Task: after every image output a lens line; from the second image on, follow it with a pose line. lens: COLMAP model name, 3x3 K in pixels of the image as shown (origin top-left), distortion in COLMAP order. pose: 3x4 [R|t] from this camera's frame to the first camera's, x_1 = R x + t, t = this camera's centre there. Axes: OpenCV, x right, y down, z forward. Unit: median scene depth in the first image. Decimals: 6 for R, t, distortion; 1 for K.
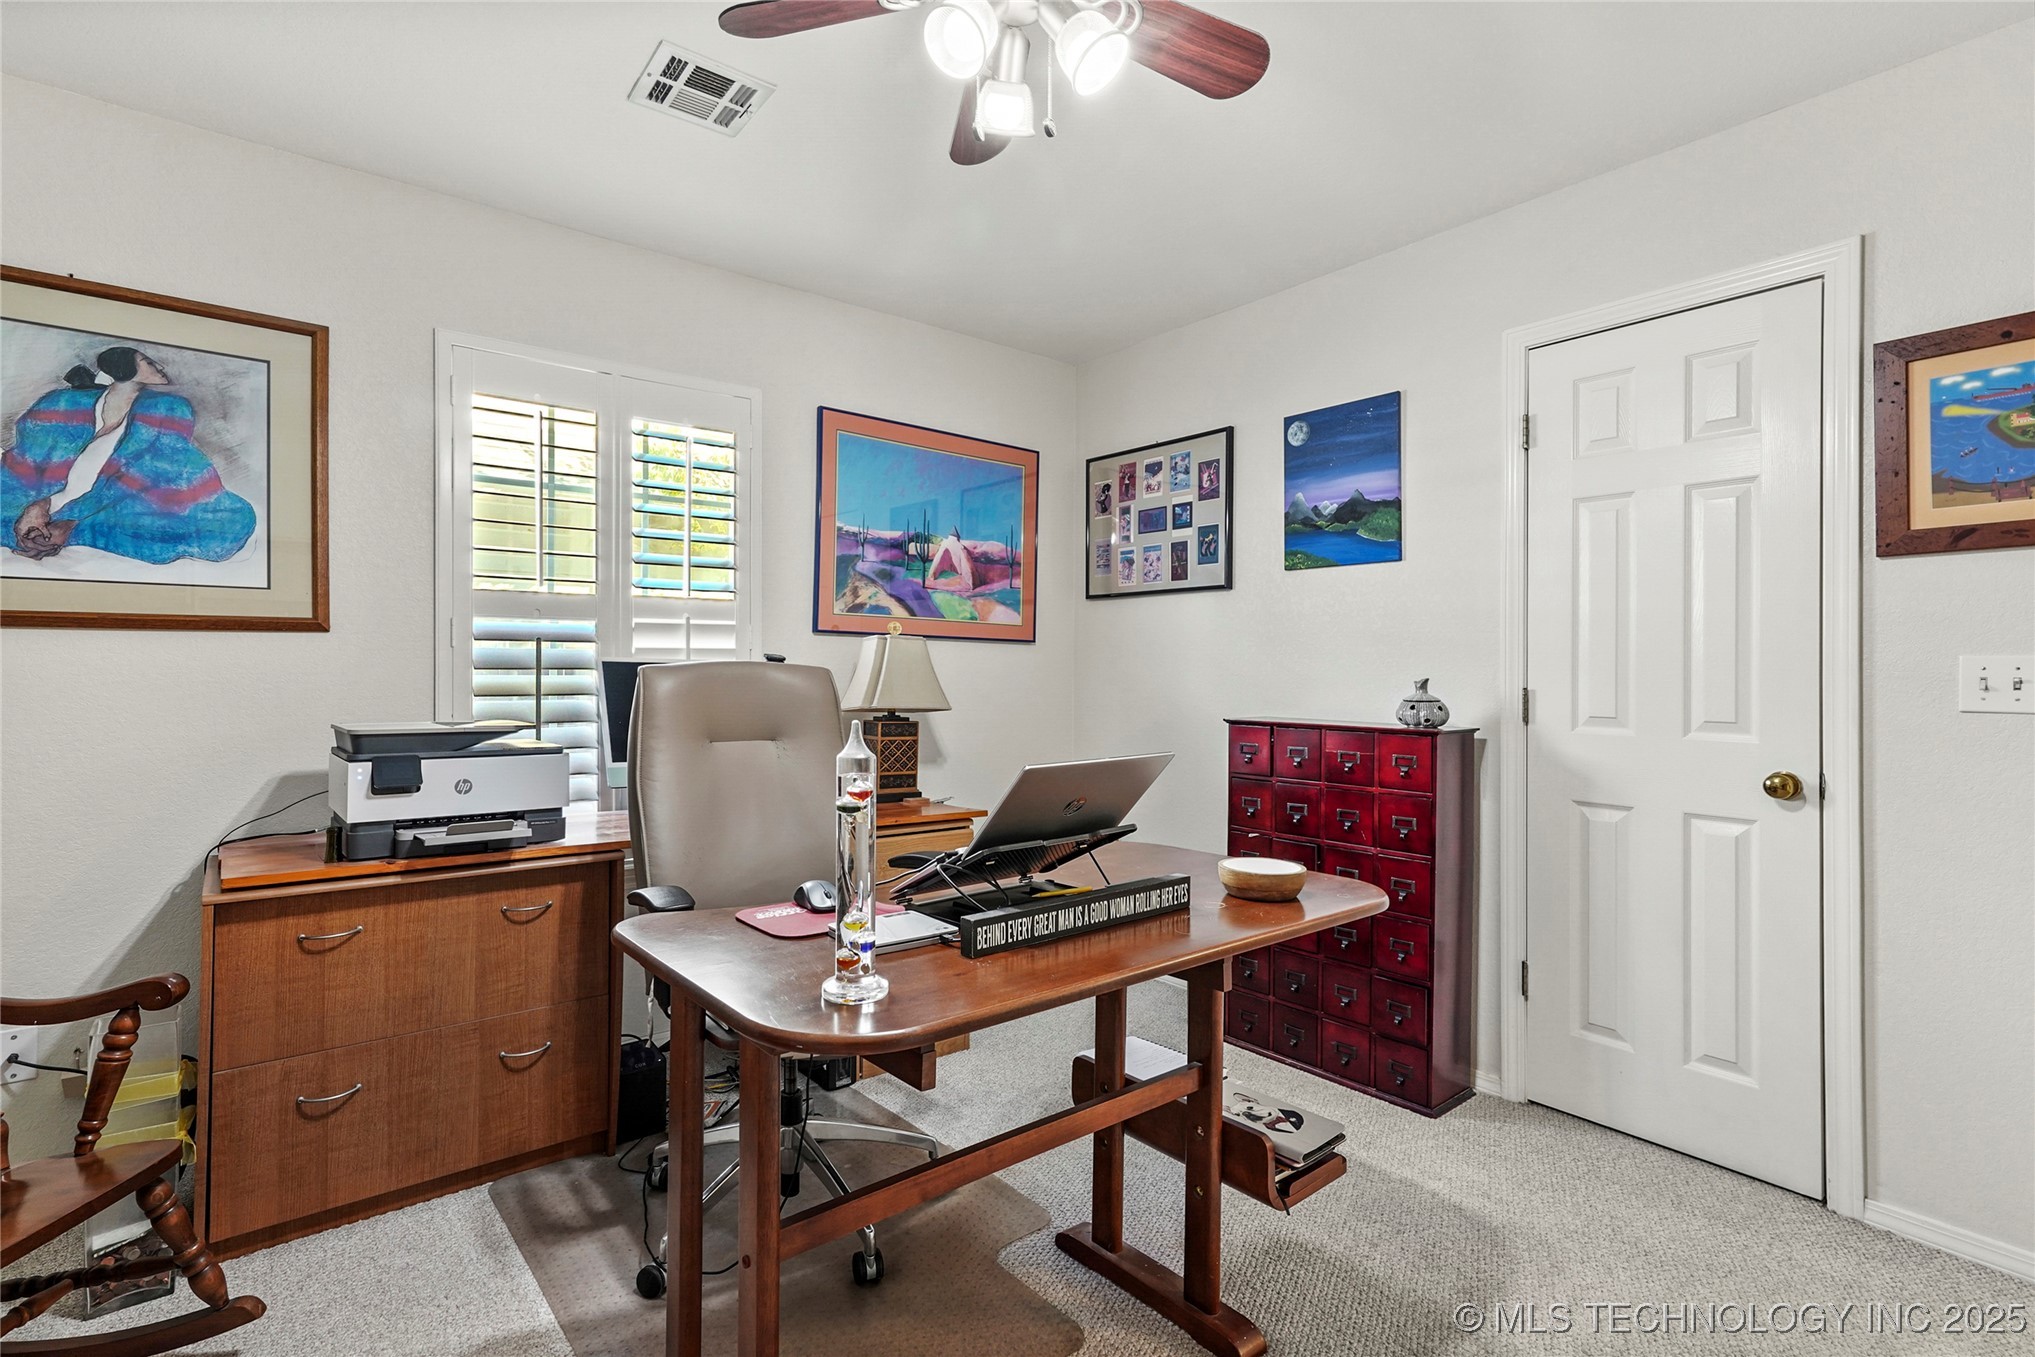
lens RADIAL K [[961.5, 0, 1018.0], [0, 961.5, 669.1], [0, 0, 1]] dist [-0.001115, 0.006128]
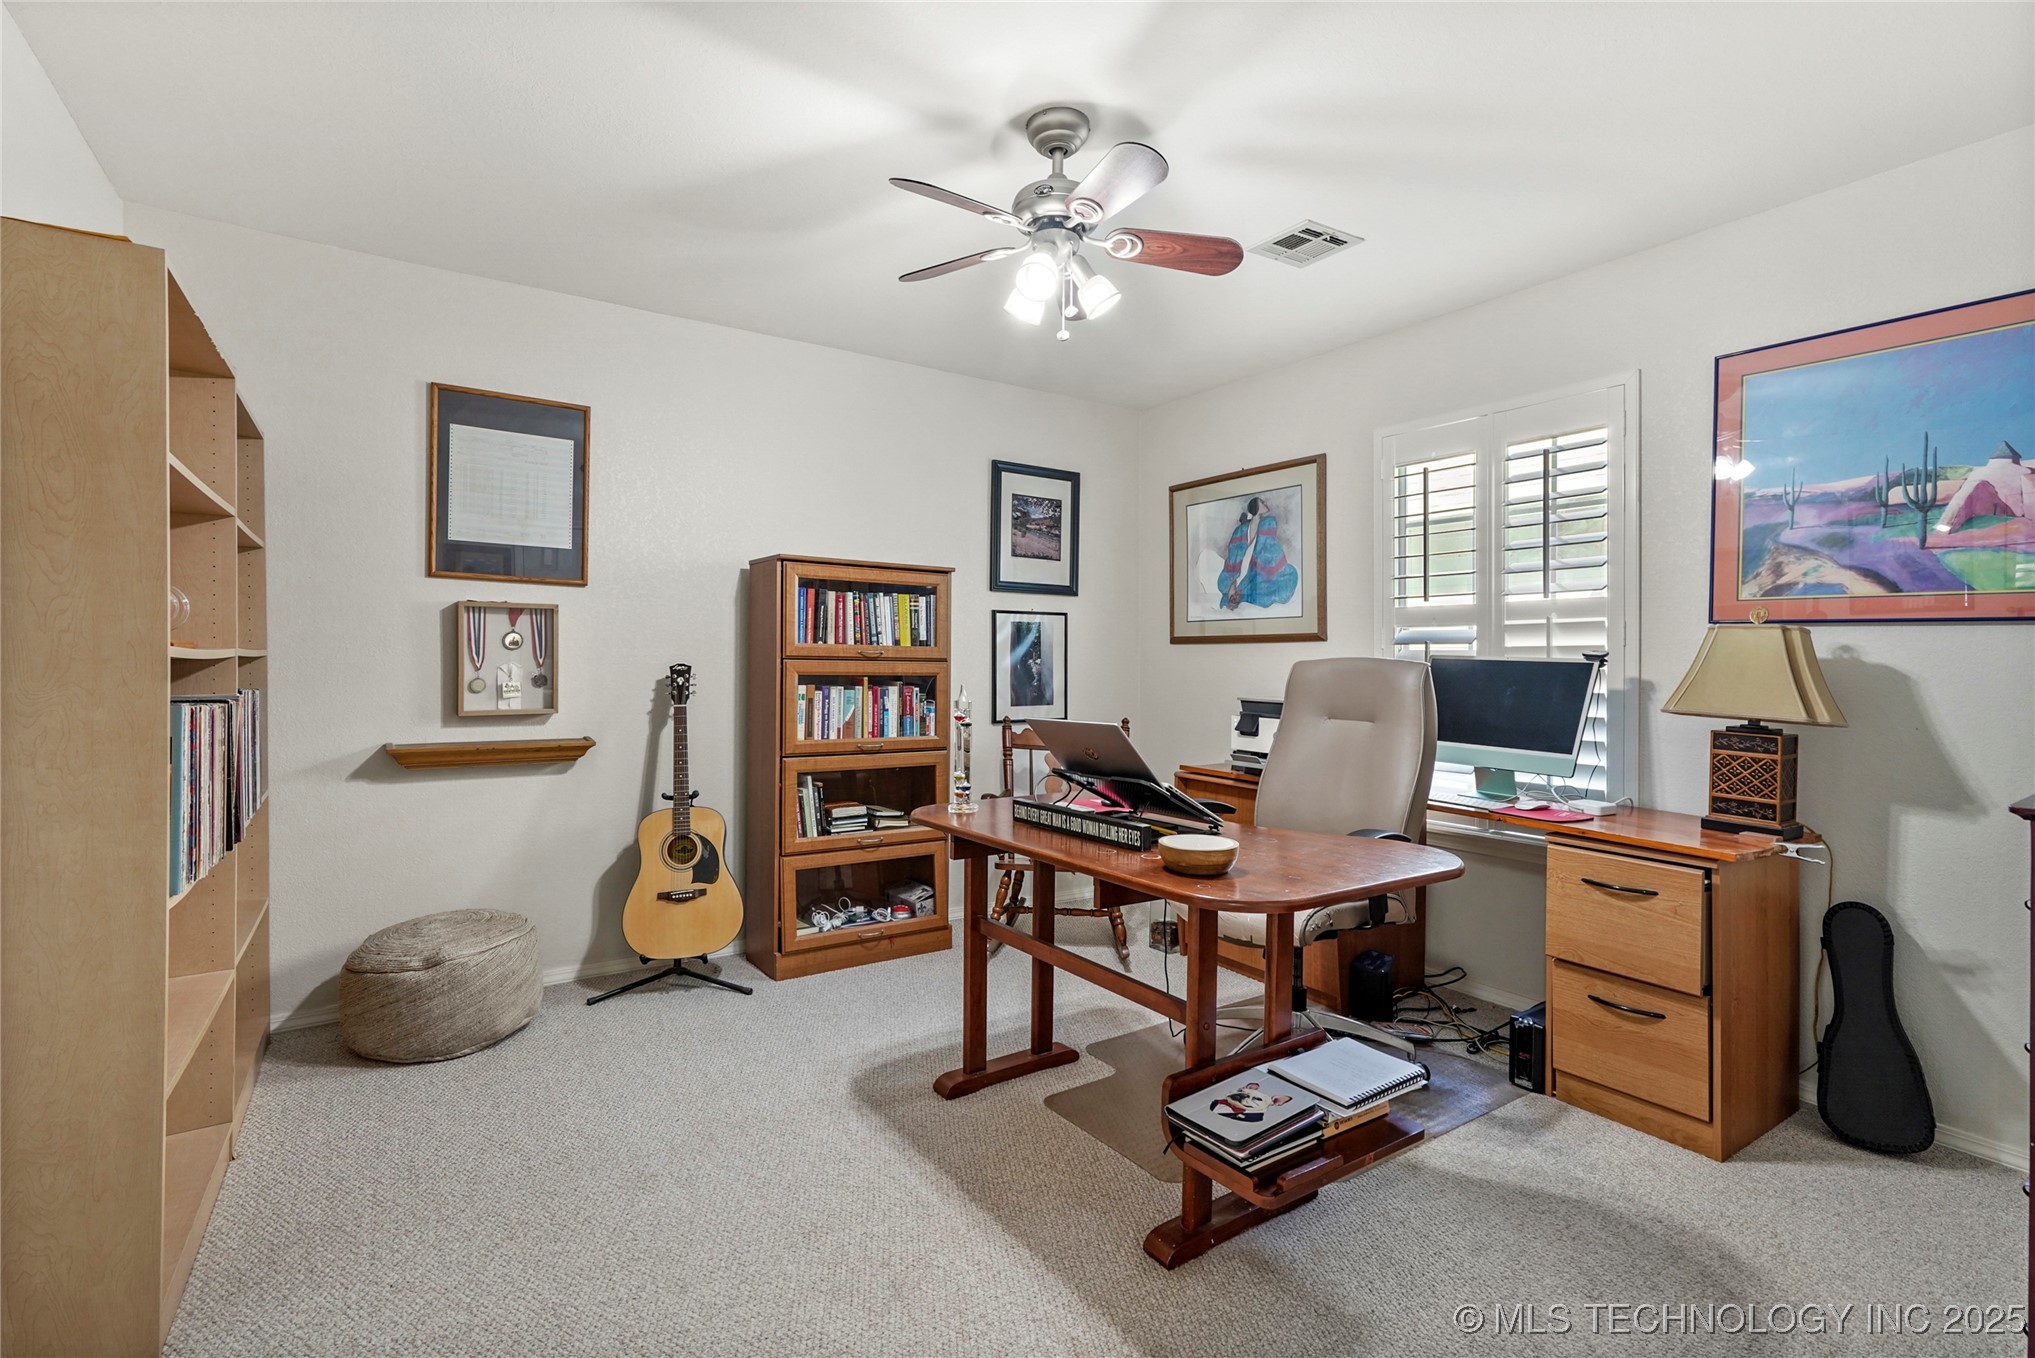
lens RADIAL K [[961.5, 0, 1019.4], [0, 961.5, 669.4], [0, 0, 1]] dist [-0.001115, 0.006128]
pose [[-0.080376, 0.005988, -0.996747, 0.757987], [-0.008634, 0.999940, 0.006703, 0.002274], [0.996727, 0.009145, -0.080320, 0.498756]]
